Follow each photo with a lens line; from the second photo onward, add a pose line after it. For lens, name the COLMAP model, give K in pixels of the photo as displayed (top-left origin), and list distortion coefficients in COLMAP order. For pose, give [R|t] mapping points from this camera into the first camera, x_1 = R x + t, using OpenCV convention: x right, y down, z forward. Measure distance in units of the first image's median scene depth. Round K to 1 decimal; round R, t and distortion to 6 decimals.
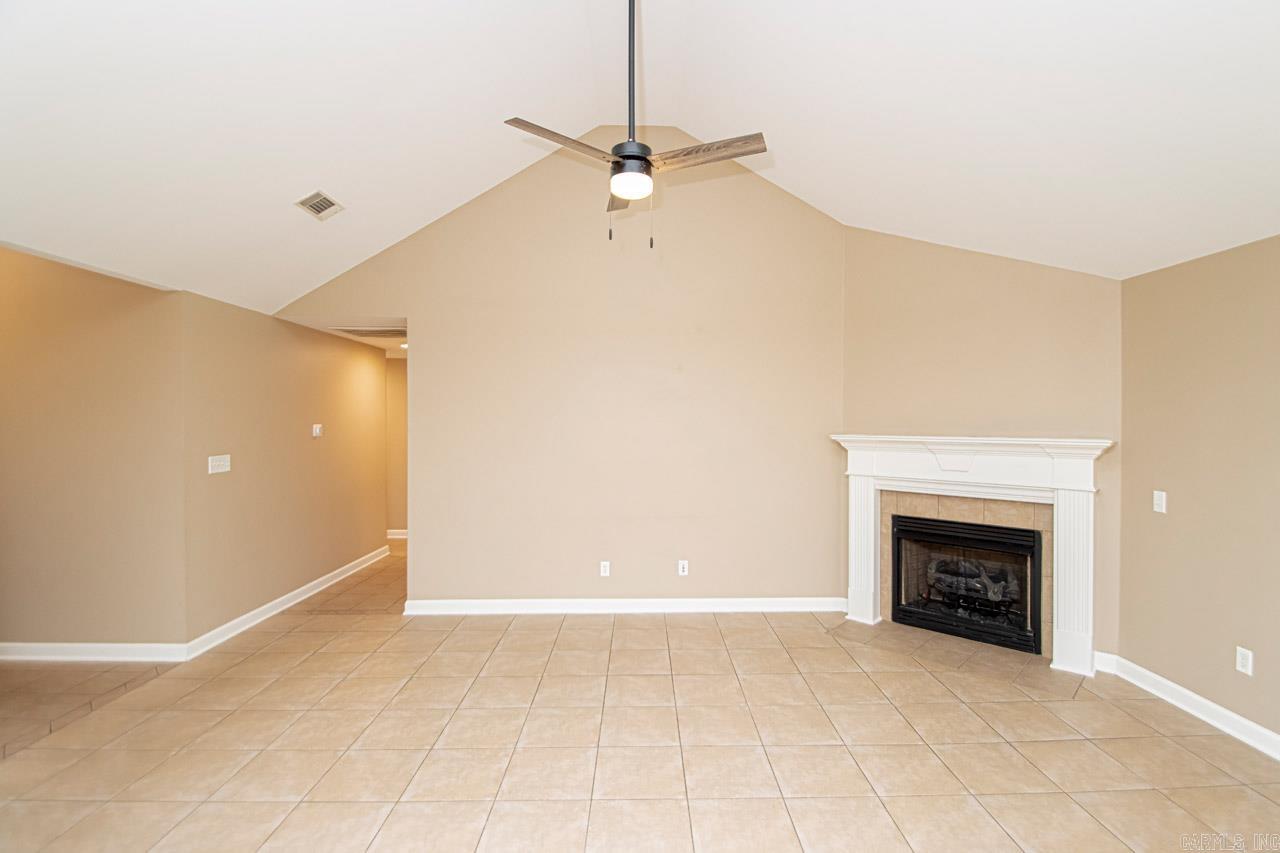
lens RADIAL K [[598.6, 0, 656.3], [0, 598.6, 420.0], [0, 0, 1]] dist [0.001426, -0.010549]
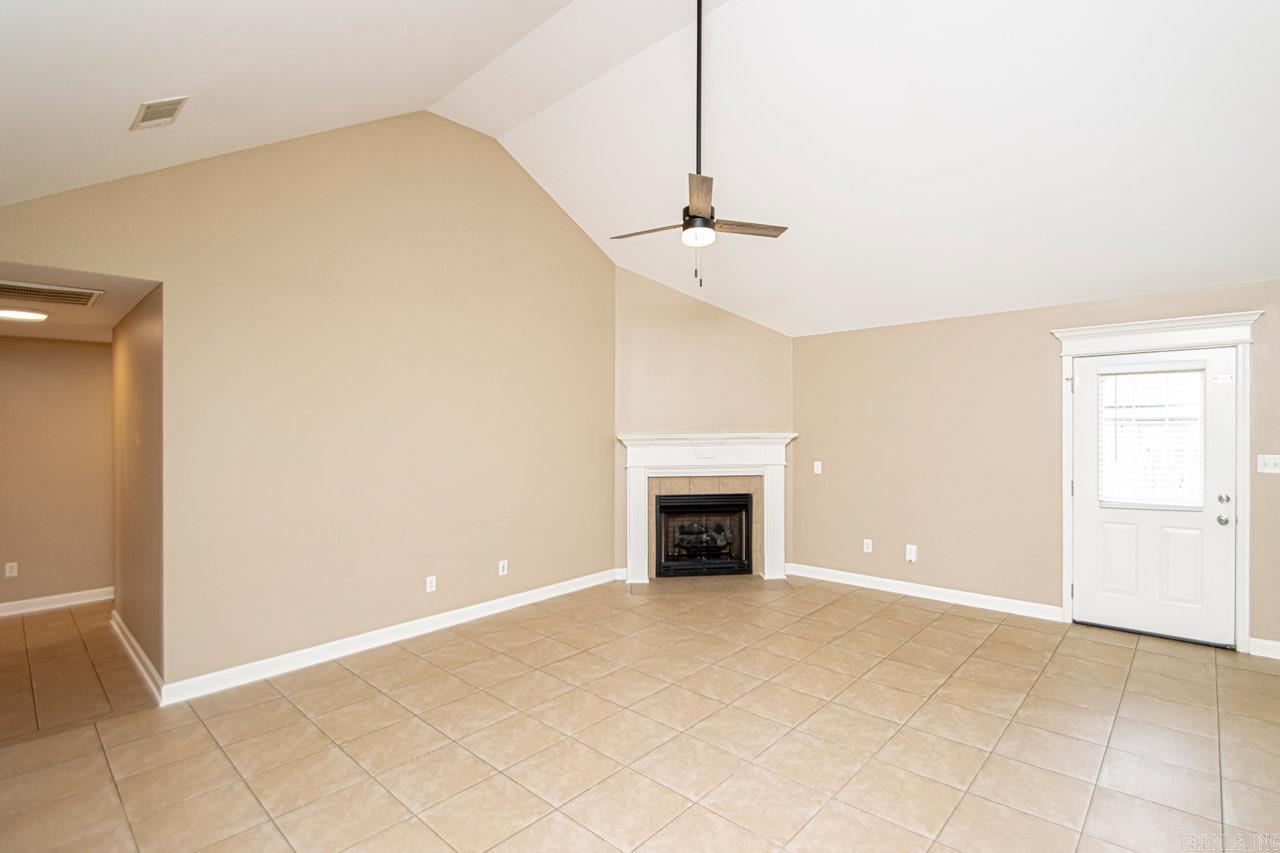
lens RADIAL K [[598.6, 0, 656.3], [0, 598.6, 420.0], [0, 0, 1]] dist [0.001426, -0.010549]
pose [[0.684261, -0.003919, 0.729226, -0.615709], [0.012135, 0.999908, -0.006014, 0.002189], [-0.729136, 0.012964, 0.684246, 0.115157]]
